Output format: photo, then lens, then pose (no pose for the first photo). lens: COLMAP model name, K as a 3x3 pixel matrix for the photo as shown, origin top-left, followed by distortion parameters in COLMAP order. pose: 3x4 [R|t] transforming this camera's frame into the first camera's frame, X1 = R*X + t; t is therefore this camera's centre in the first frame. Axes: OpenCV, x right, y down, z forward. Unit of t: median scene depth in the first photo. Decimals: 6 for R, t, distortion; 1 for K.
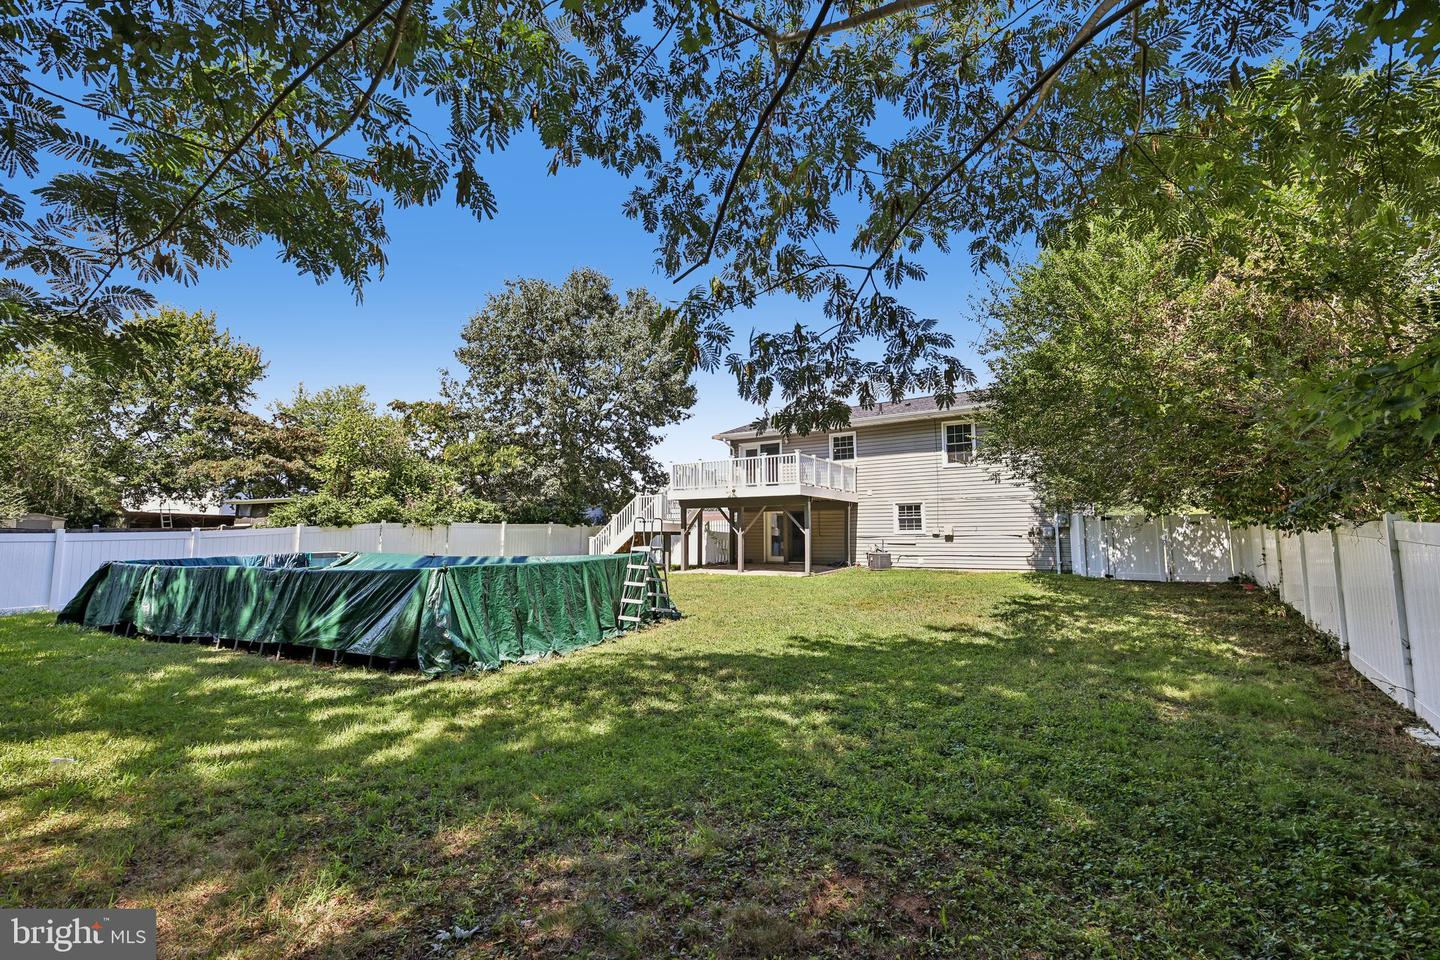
lens RADIAL K [[629.2, 0, 724.0], [0, 629.2, 477.3], [0, 0, 1]] dist [0.005196, -0.000766]
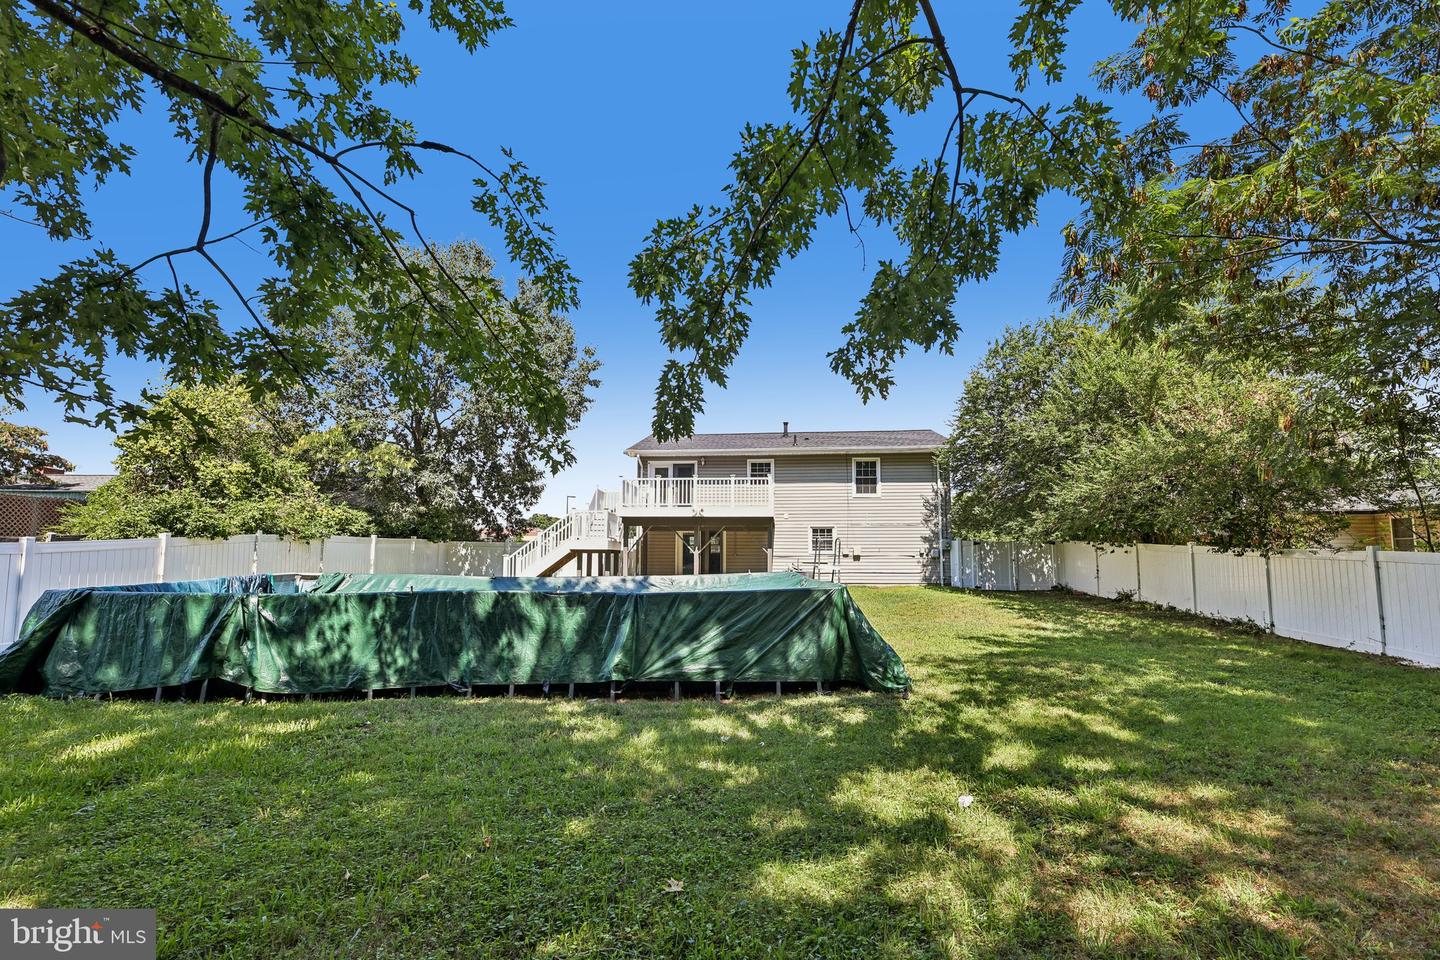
lens RADIAL K [[629.2, 0, 719.7], [0, 629.2, 515.0], [0, 0, 1]] dist [0.005196, -0.000766]
pose [[0.886500, 0.035435, 0.461369, -0.397268], [-0.049352, 0.998617, 0.018129, 0.008399], [-0.460089, -0.038841, 0.887023, 0.080842]]
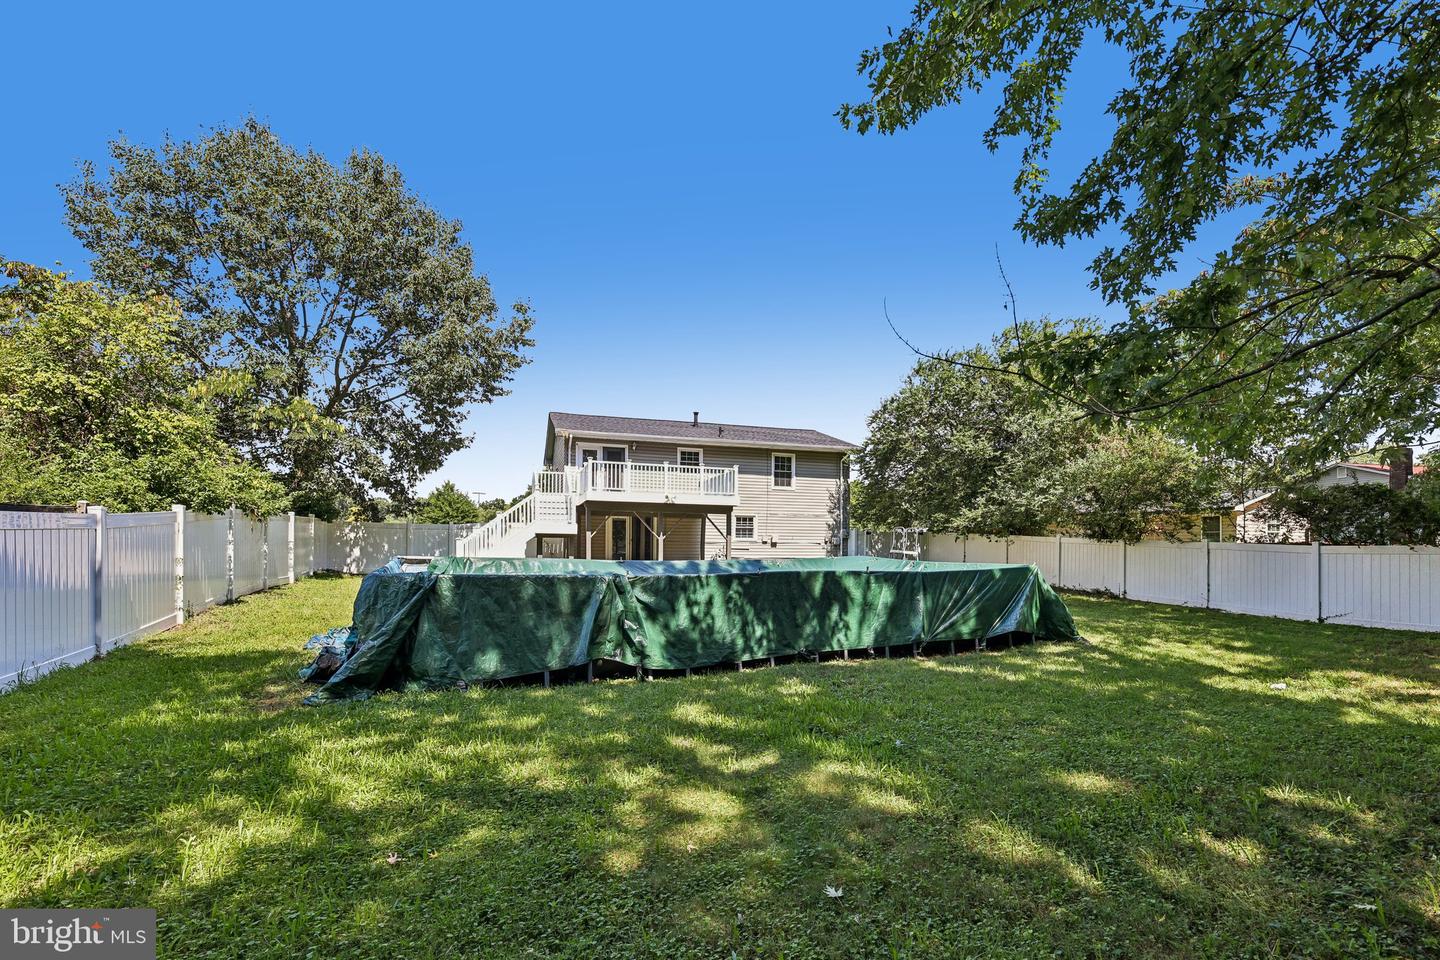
lens RADIAL K [[629.2, 0, 720.5], [0, 629.2, 565.7], [0, 0, 1]] dist [0.005196, -0.000766]
pose [[0.640374, -0.013661, 0.767942, -0.681900], [-0.086074, 0.992267, 0.089427, 0.032829], [-0.763225, -0.123367, 0.634246, 0.251918]]
